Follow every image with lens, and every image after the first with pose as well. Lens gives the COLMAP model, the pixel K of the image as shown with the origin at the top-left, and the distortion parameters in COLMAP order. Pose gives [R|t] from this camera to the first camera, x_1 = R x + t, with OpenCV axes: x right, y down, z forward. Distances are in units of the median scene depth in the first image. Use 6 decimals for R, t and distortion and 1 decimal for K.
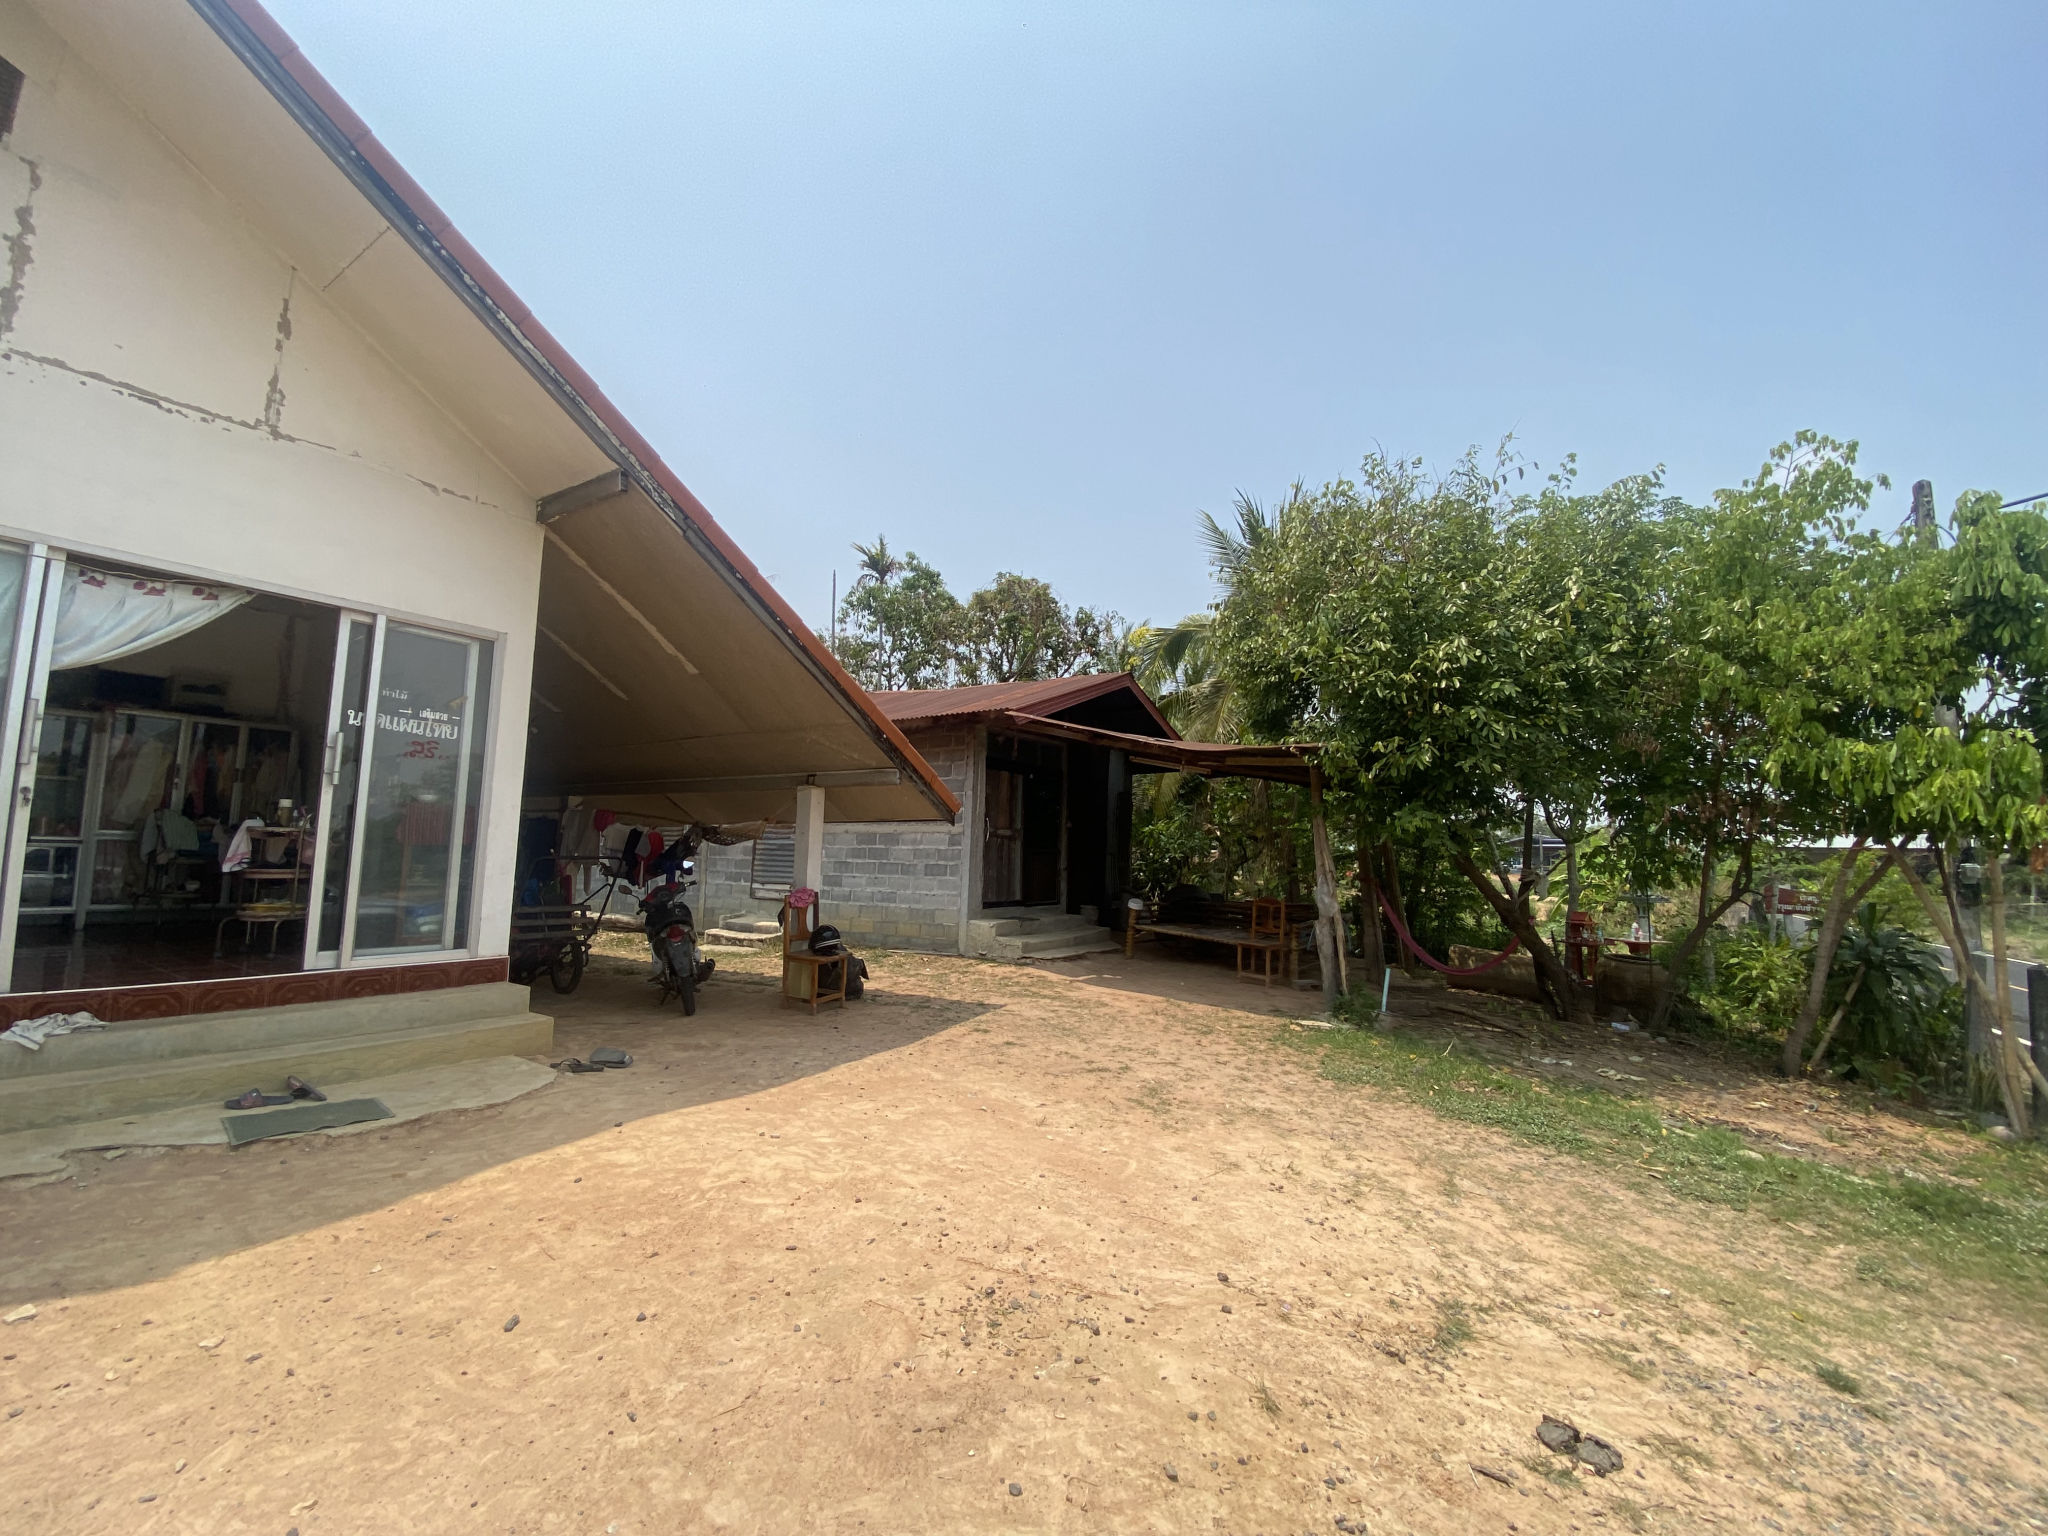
lens RADIAL K [[822.5, 0, 1022.2], [0, 822.5, 766.2], [0, 0, 1]] dist [0.034337, -0.026479]
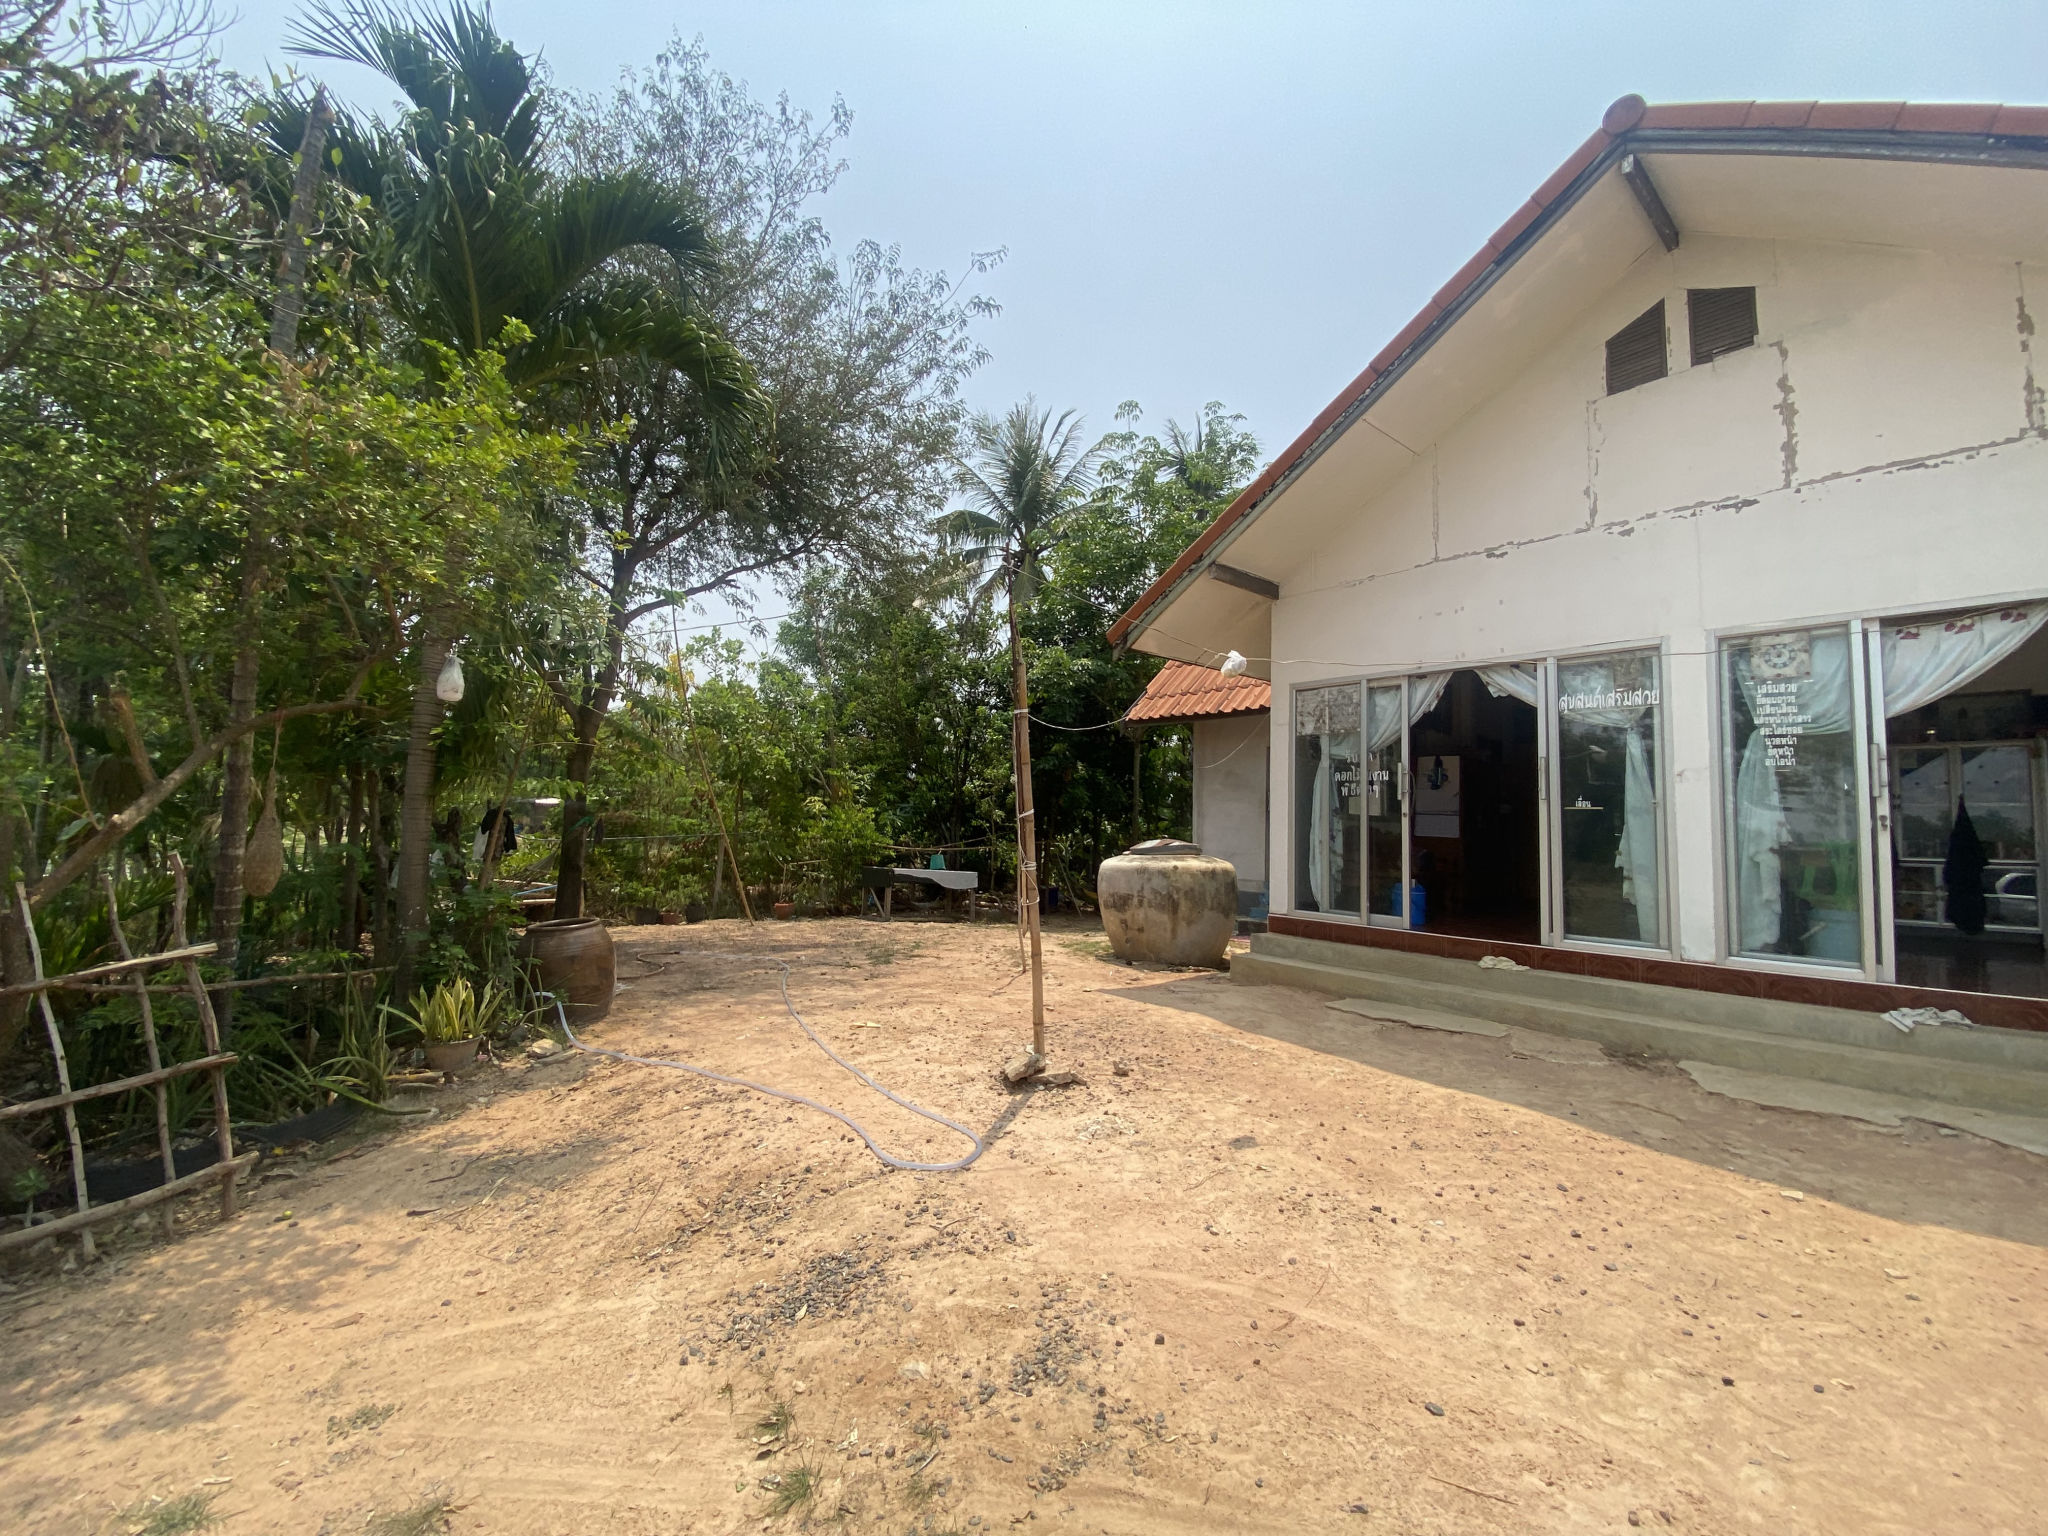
lens RADIAL K [[830.3, 0, 1027.1], [0, 830.3, 763.4], [0, 0, 1]] dist [0.032733, -0.026279]
pose [[-0.273084, -0.104572, -0.956290, 0.248039], [0.064714, 0.989825, -0.126719, 0.017380], [0.959811, -0.096490, -0.263539, 0.074766]]
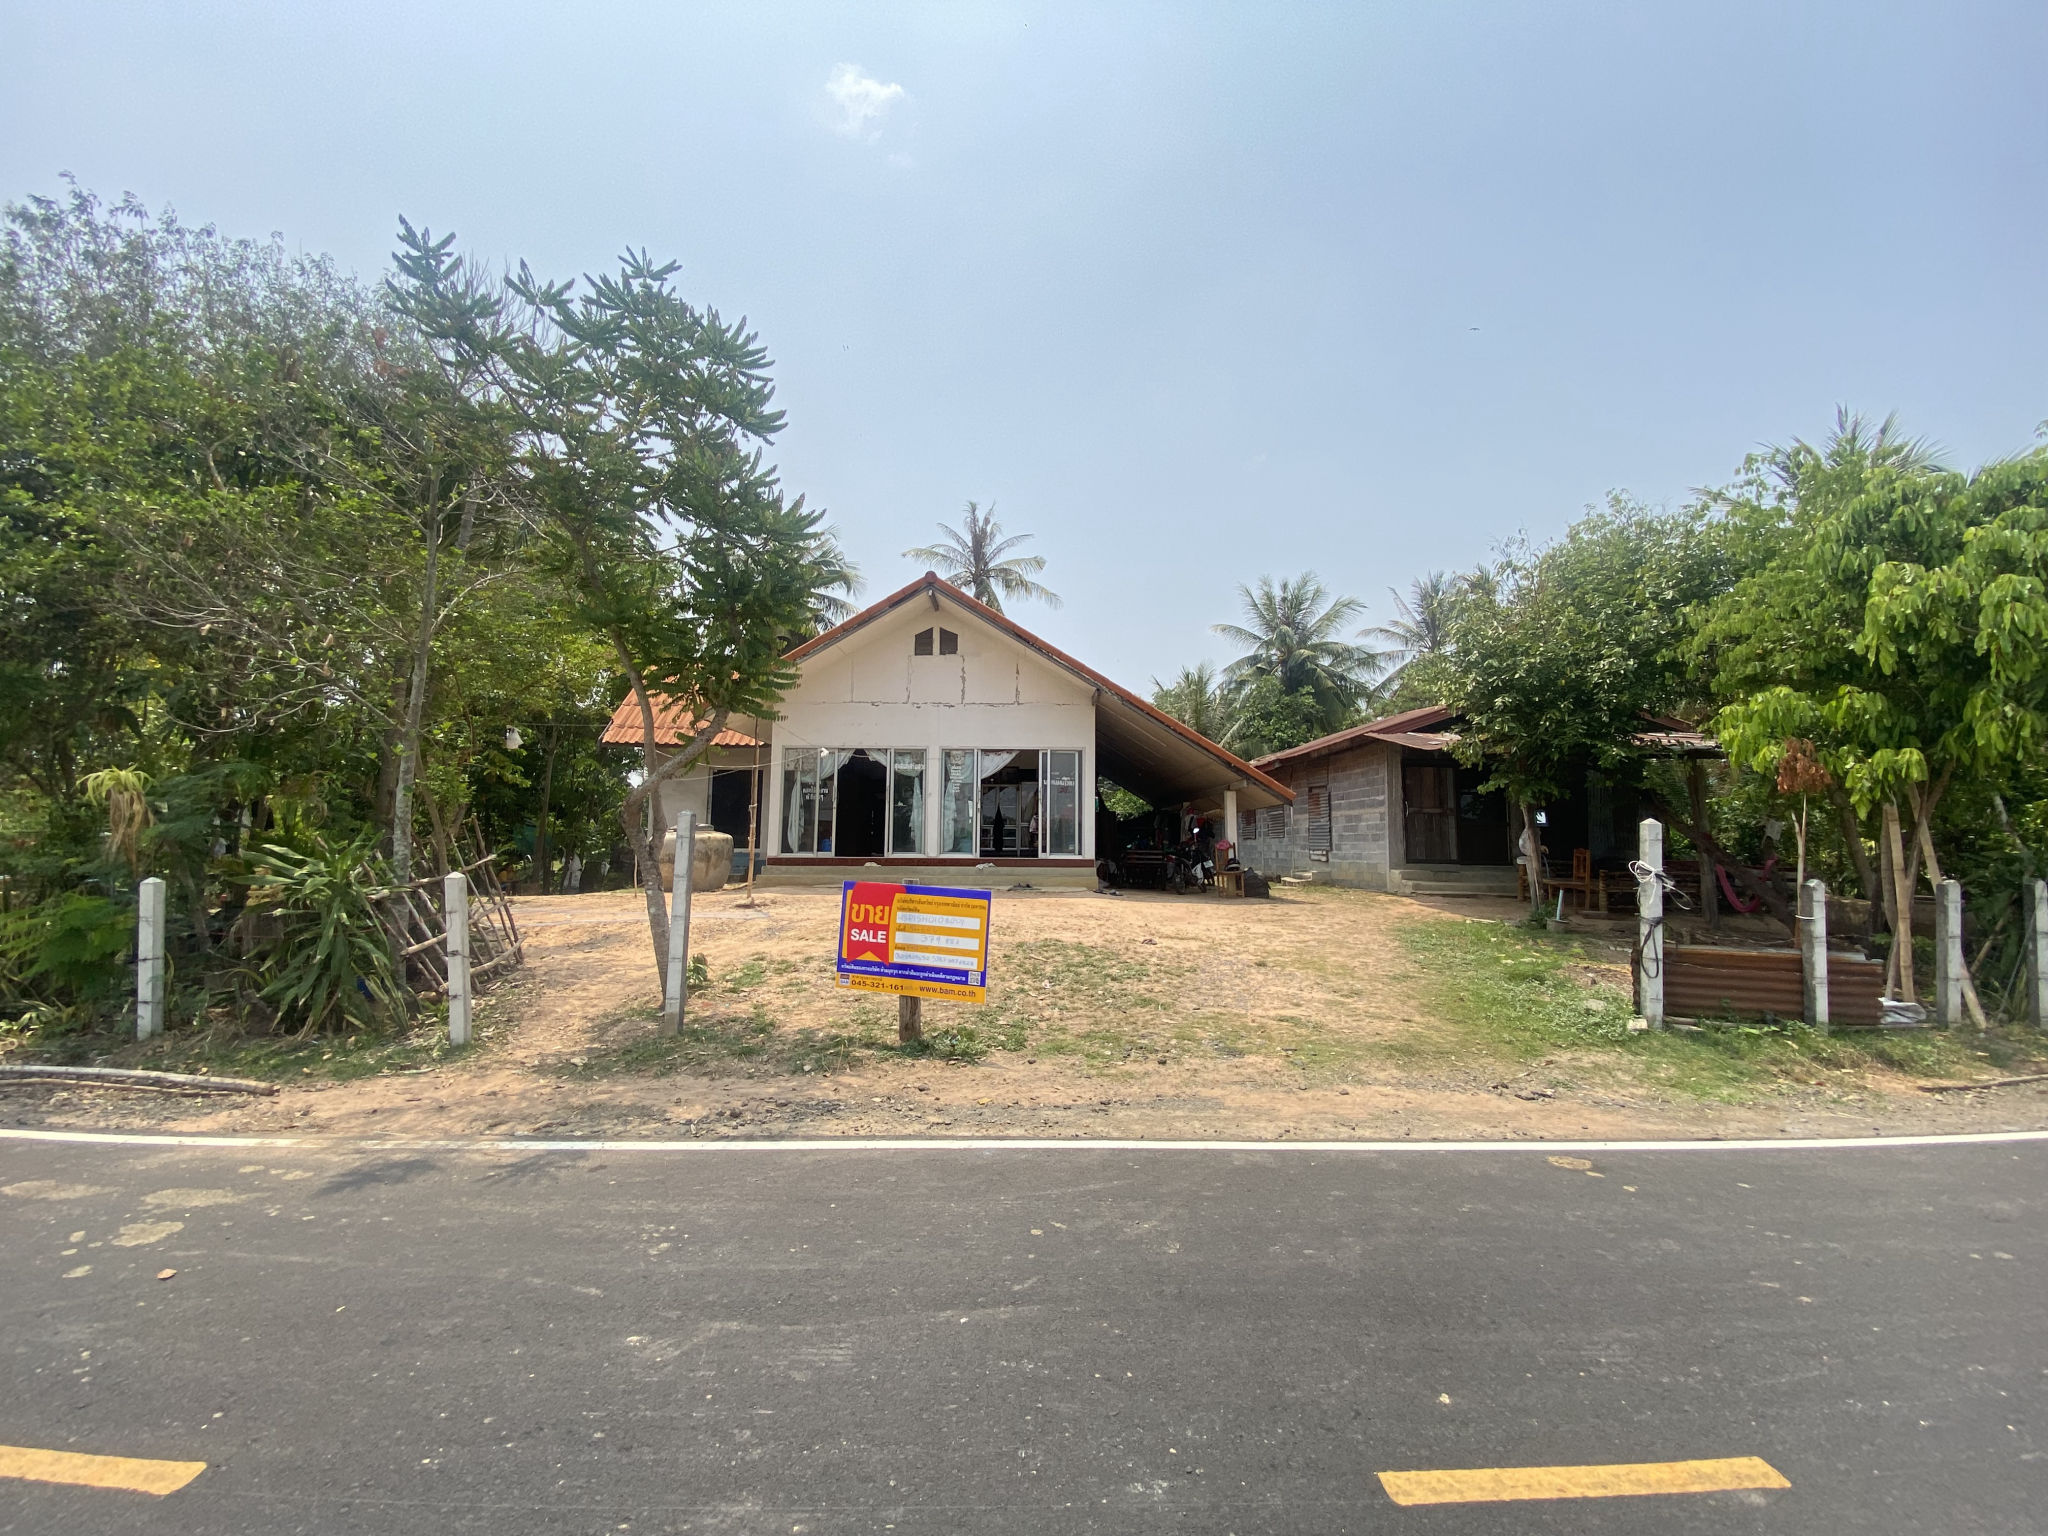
lens RADIAL K [[822.5, 0, 1022.2], [0, 822.5, 766.2], [0, 0, 1]] dist [0.034337, -0.026479]
pose [[0.547293, -0.093588, -0.831692, 1.733187], [0.088917, 0.994606, -0.053408, 0.040154], [0.832205, -0.044722, 0.552662, -0.804781]]
